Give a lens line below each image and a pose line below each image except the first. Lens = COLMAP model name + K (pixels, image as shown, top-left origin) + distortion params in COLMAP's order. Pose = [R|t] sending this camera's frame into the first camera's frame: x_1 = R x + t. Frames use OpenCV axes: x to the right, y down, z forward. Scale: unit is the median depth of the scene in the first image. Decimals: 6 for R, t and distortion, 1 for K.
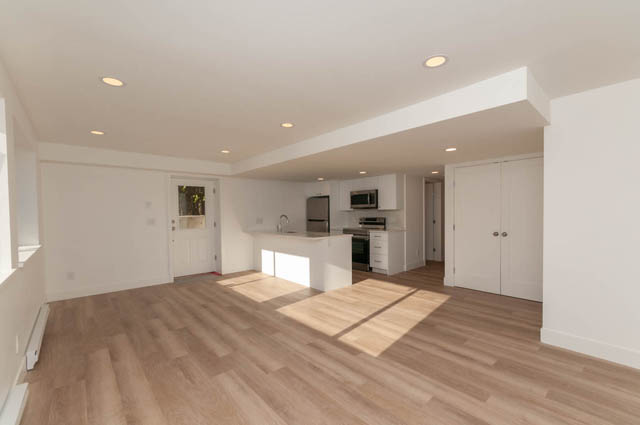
lens RADIAL K [[280.5, 0, 323.3], [0, 280.5, 212.9], [0, 0, 1]] dist [0.002663, 0.000839]
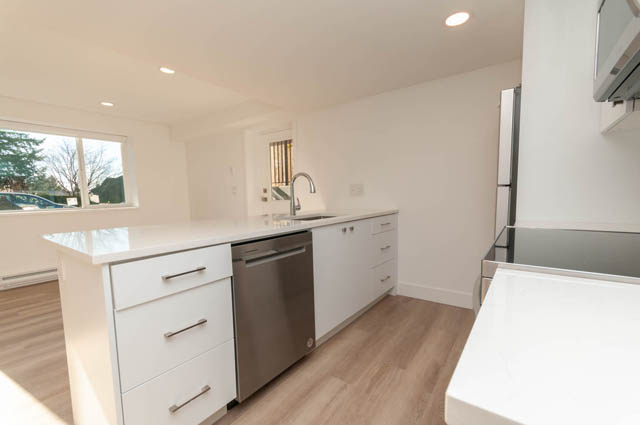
lens RADIAL K [[280.5, 0, 320.2], [0, 280.5, 219.6], [0, 0, 1]] dist [0.002663, 0.000839]
pose [[0.199918, 0.094323, -0.975262, 0.417412], [0.015323, 0.994933, 0.099367, 0.054504], [0.979693, -0.034809, 0.197459, 1.518014]]
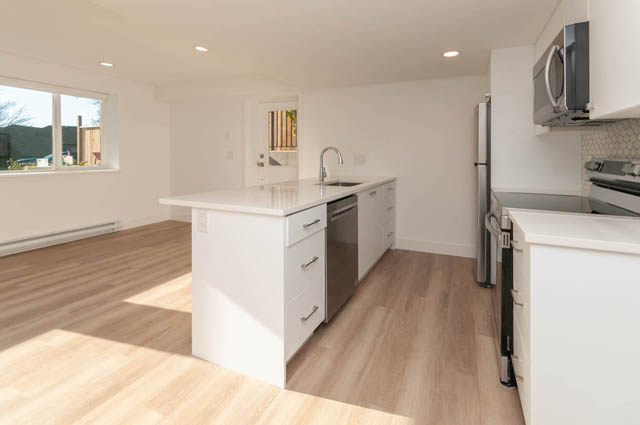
lens RADIAL K [[302.9, 0, 338.6], [0, 302.9, 152.8], [0, 0, 1]] dist [0.006472, -0.001240]
pose [[0.419954, 0.006691, -0.907521, 0.552291], [-0.015533, 0.999879, 0.000184, 0.027134], [0.907412, 0.014020, 0.420007, 1.271722]]
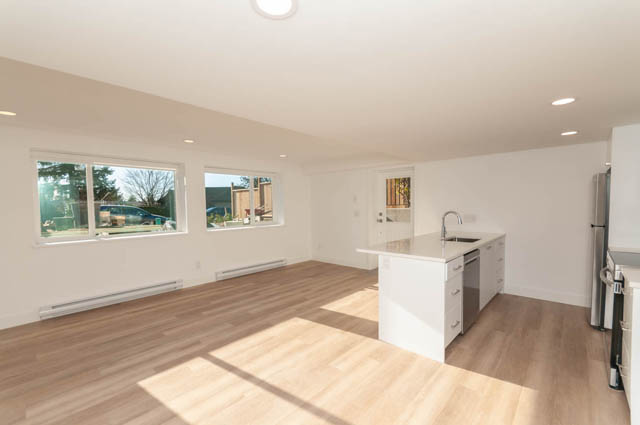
lens RADIAL K [[280.5, 0, 321.1], [0, 280.5, 219.5], [0, 0, 1]] dist [0.002663, 0.000839]
pose [[0.089484, 0.060230, -0.994165, 0.747239], [0.008014, 0.998094, 0.061189, -0.024007], [0.995956, -0.013443, 0.088831, 1.047017]]
